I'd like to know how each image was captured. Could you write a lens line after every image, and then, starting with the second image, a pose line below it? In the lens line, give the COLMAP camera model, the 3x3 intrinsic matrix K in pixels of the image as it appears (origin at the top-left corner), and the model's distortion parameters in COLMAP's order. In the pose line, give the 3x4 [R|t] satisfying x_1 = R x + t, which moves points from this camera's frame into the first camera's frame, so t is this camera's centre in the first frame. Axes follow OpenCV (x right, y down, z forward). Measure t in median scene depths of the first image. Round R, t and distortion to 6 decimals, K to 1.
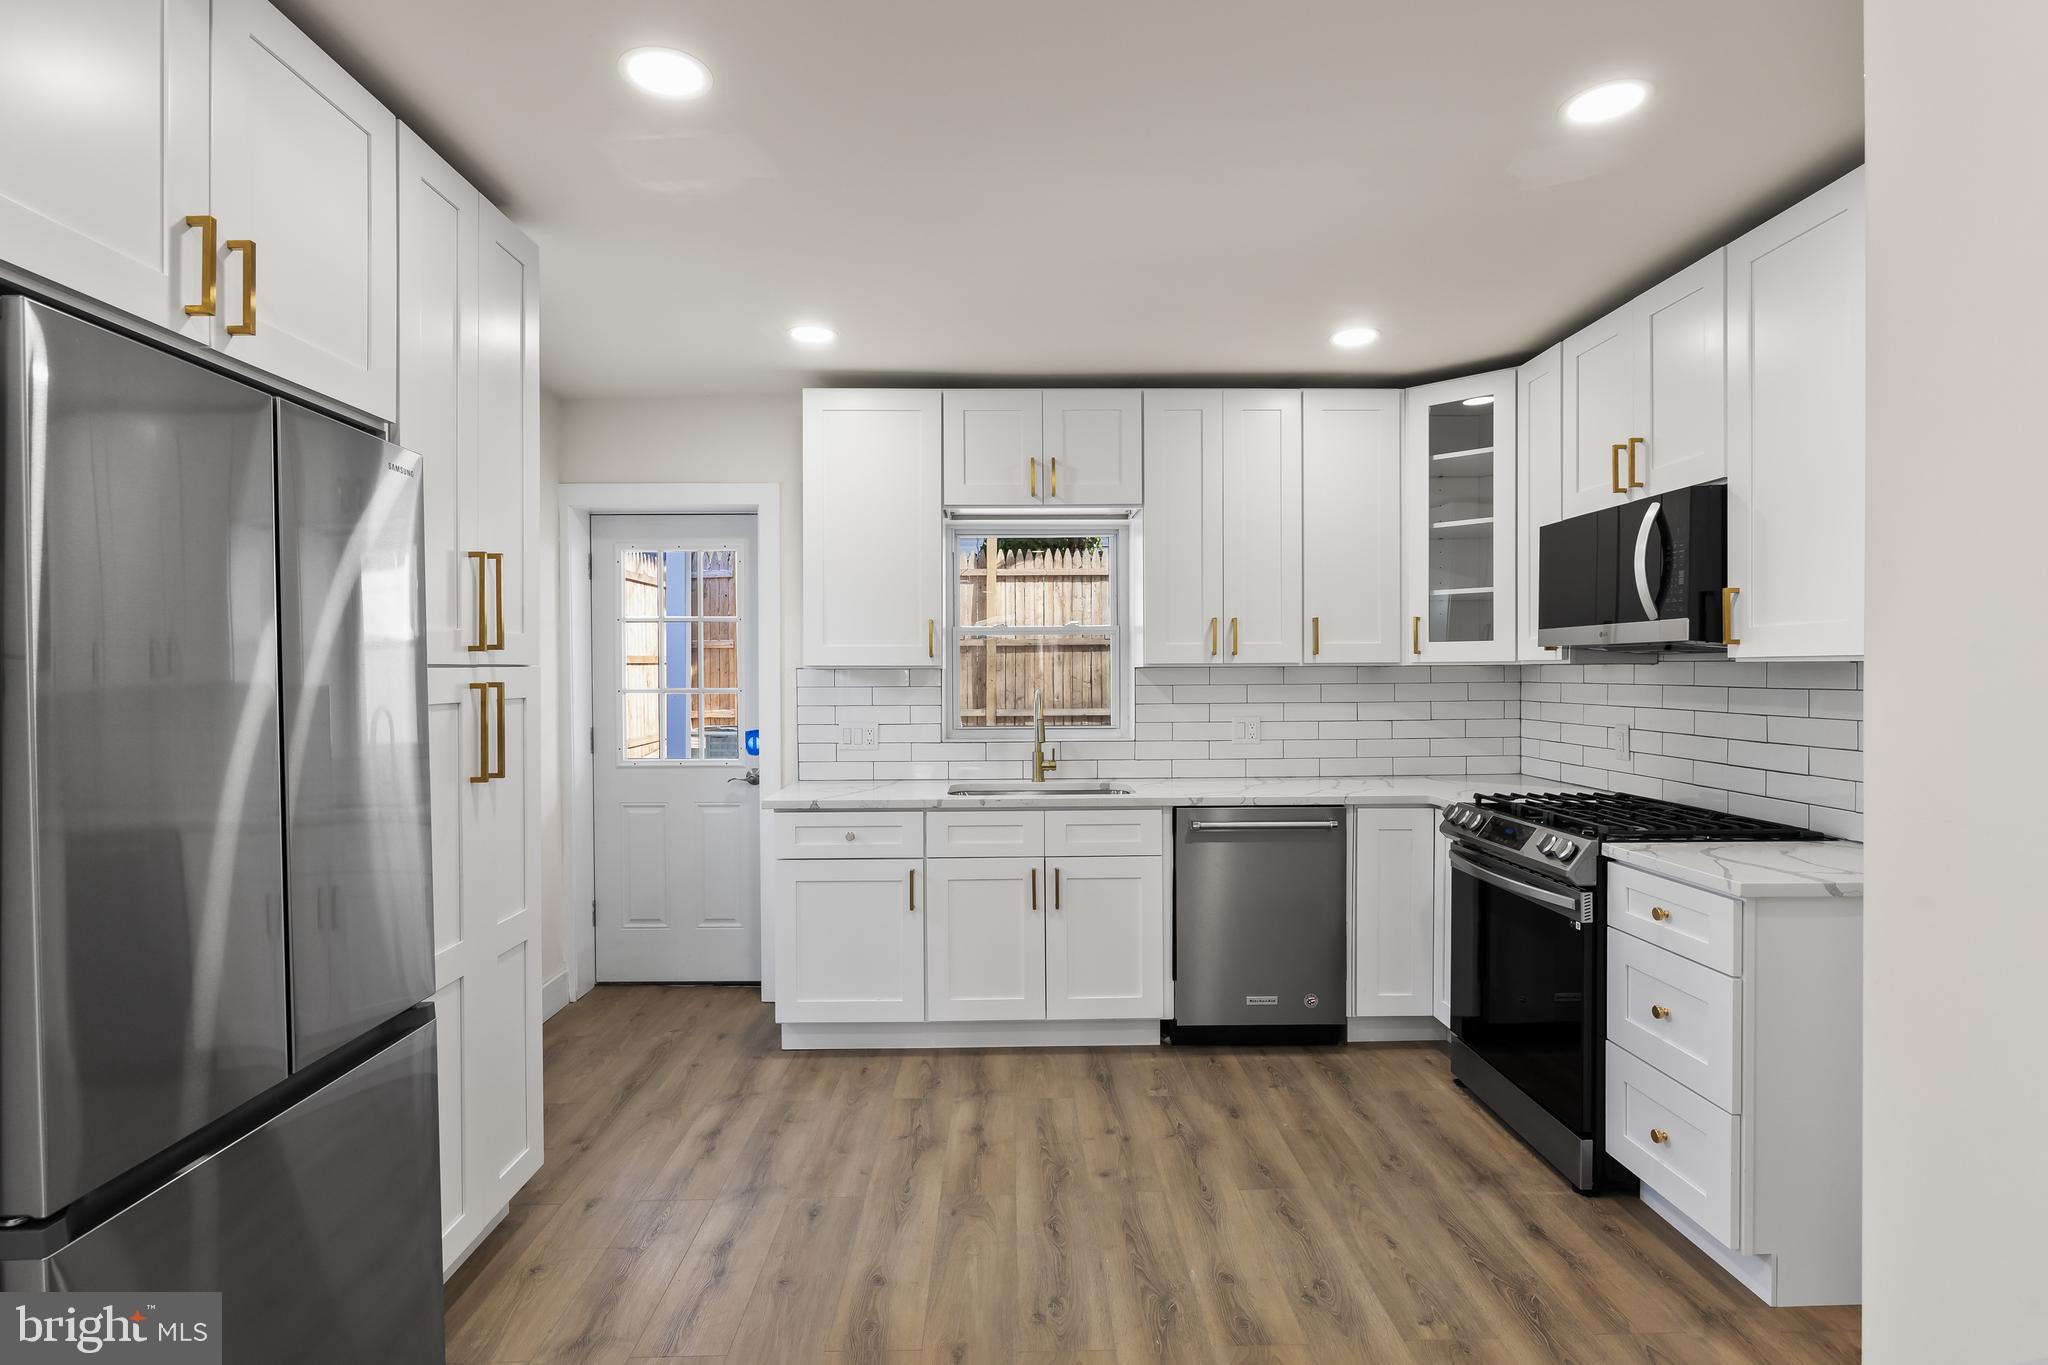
lens RADIAL K [[1020.8, 0, 1026.6], [0, 1020.8, 681.3], [0, 0, 1]] dist [-0.009526, 0.000607]
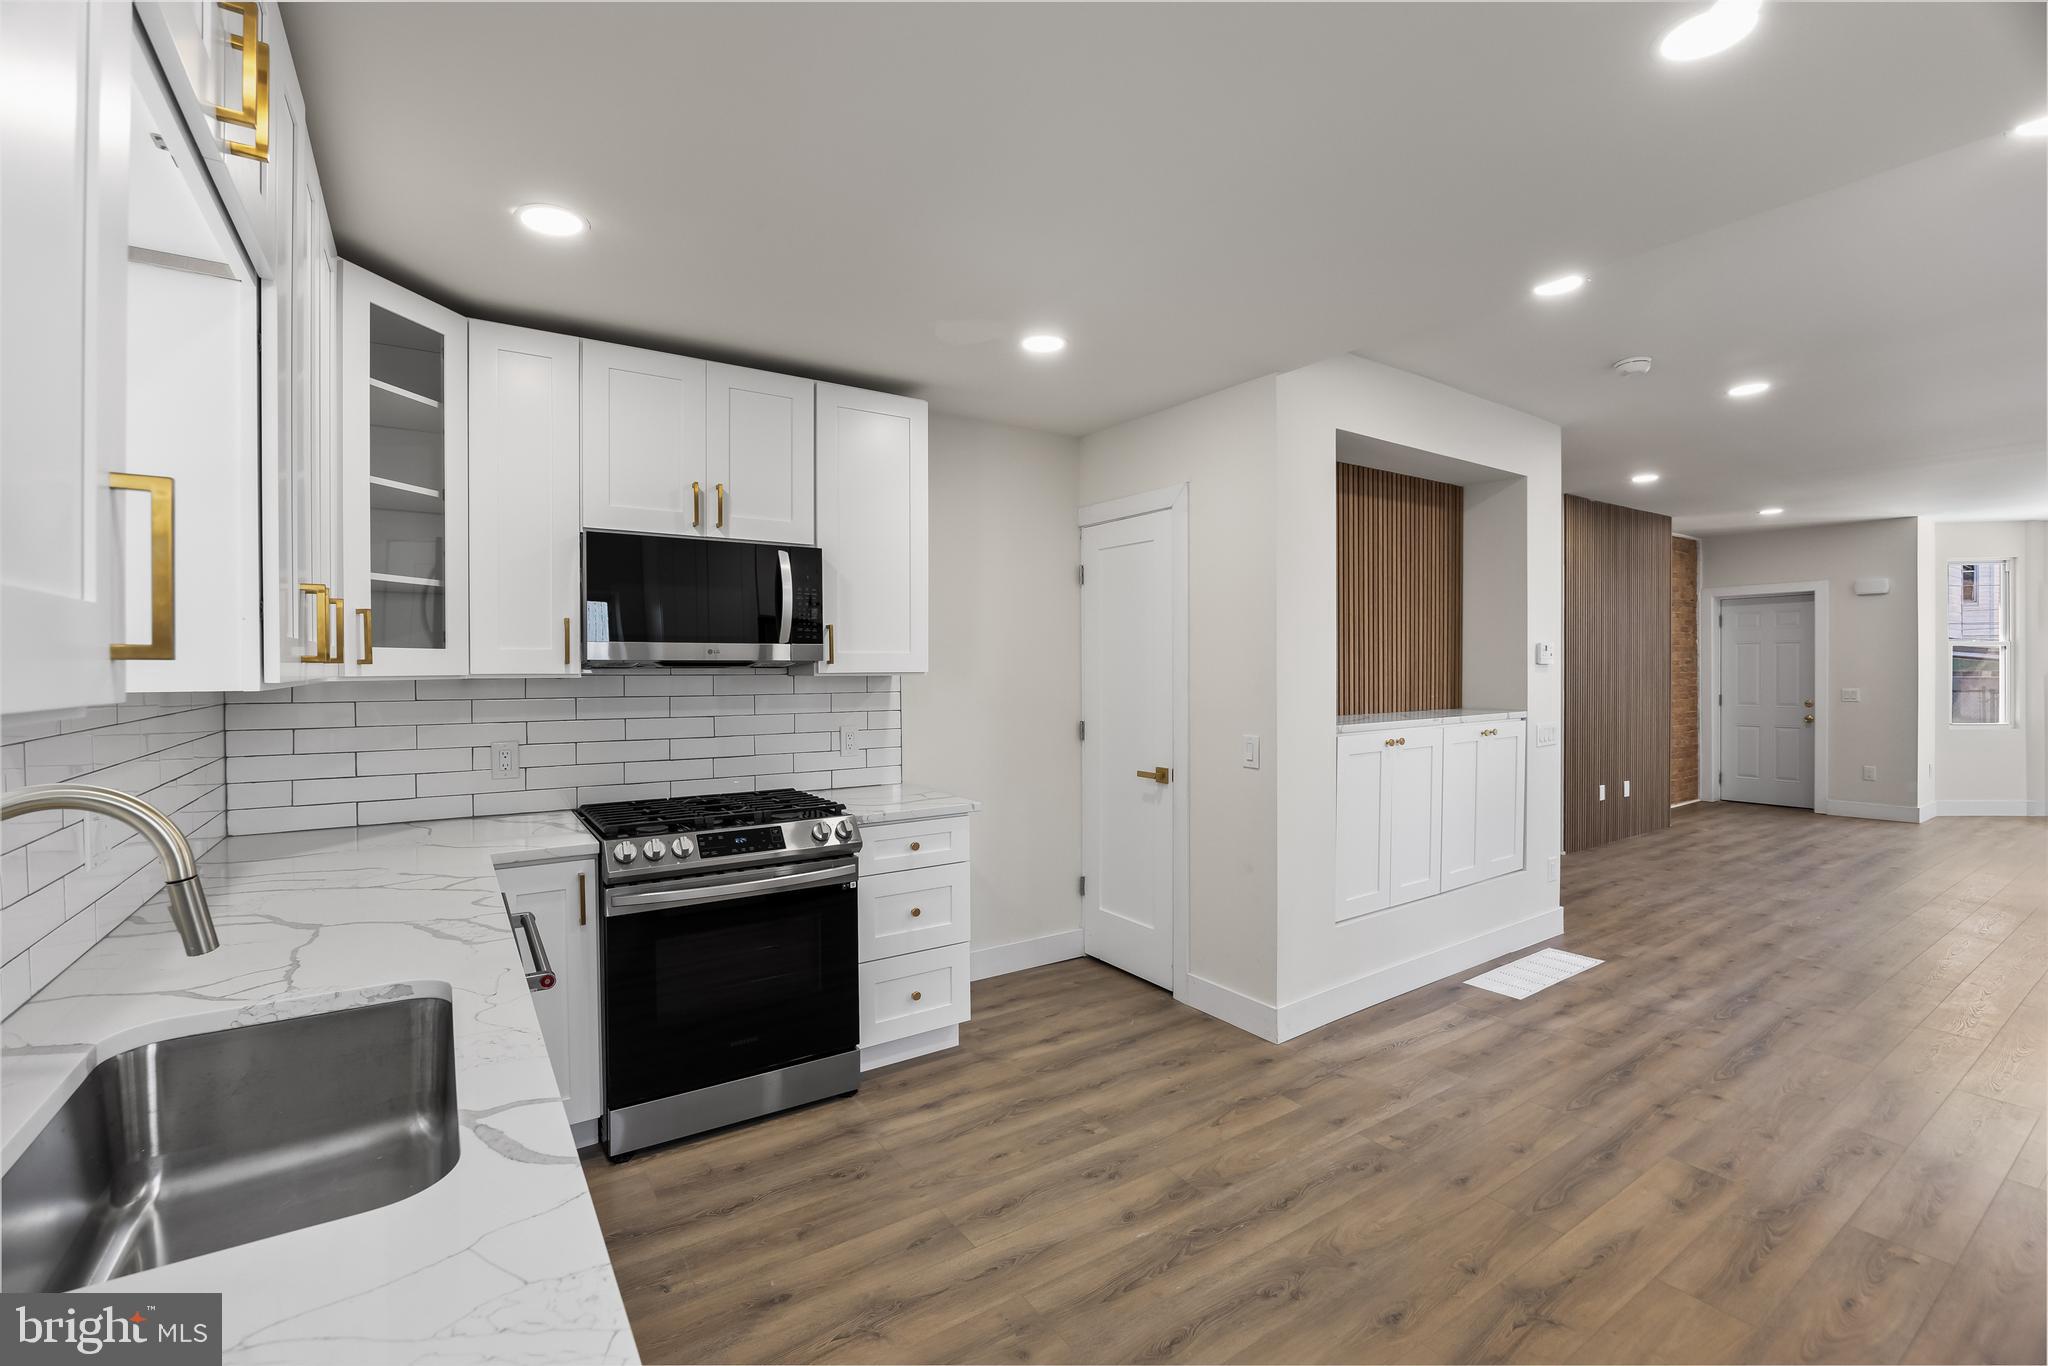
lens RADIAL K [[876.1, 0, 1016.1], [0, 876.1, 677.8], [0, 0, 1]] dist [-0.025865, 0.003800]
pose [[-0.530433, -0.003141, 0.847721, -0.353256], [0.017931, 0.999728, 0.014924, -0.020897], [-0.847537, 0.023117, -0.530233, 1.018859]]
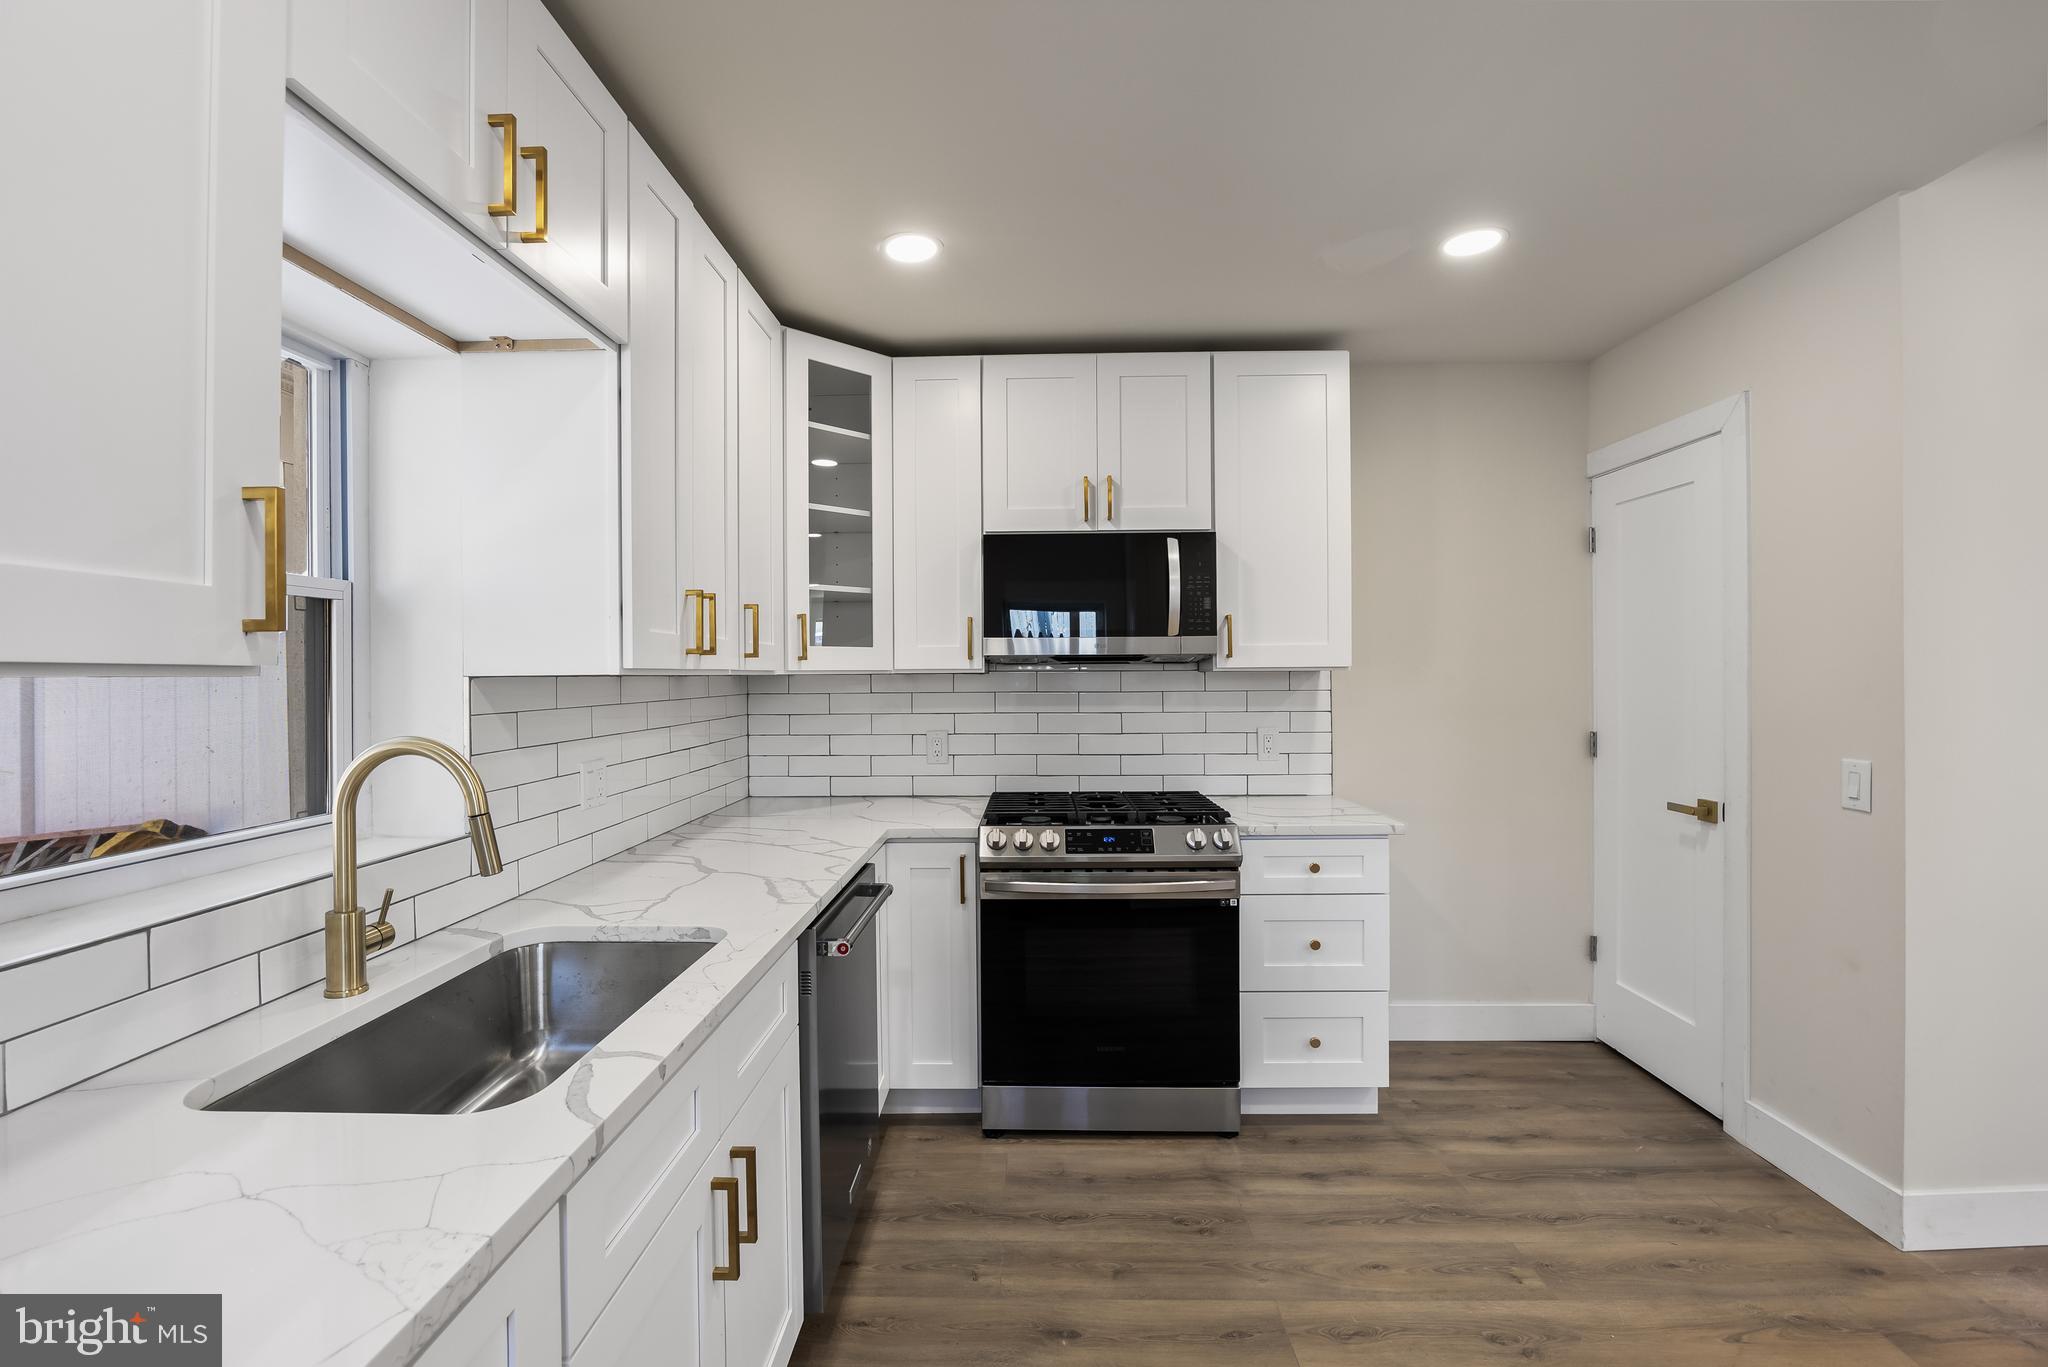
lens RADIAL K [[876.1, 0, 1011.4], [0, 876.1, 678.0], [0, 0, 1]] dist [-0.025865, 0.003800]
pose [[0.056602, 0.002189, 0.998394, -0.323066], [0.020149, 0.999791, -0.003335, -0.007998], [-0.998194, 0.020305, 0.056546, 0.865064]]
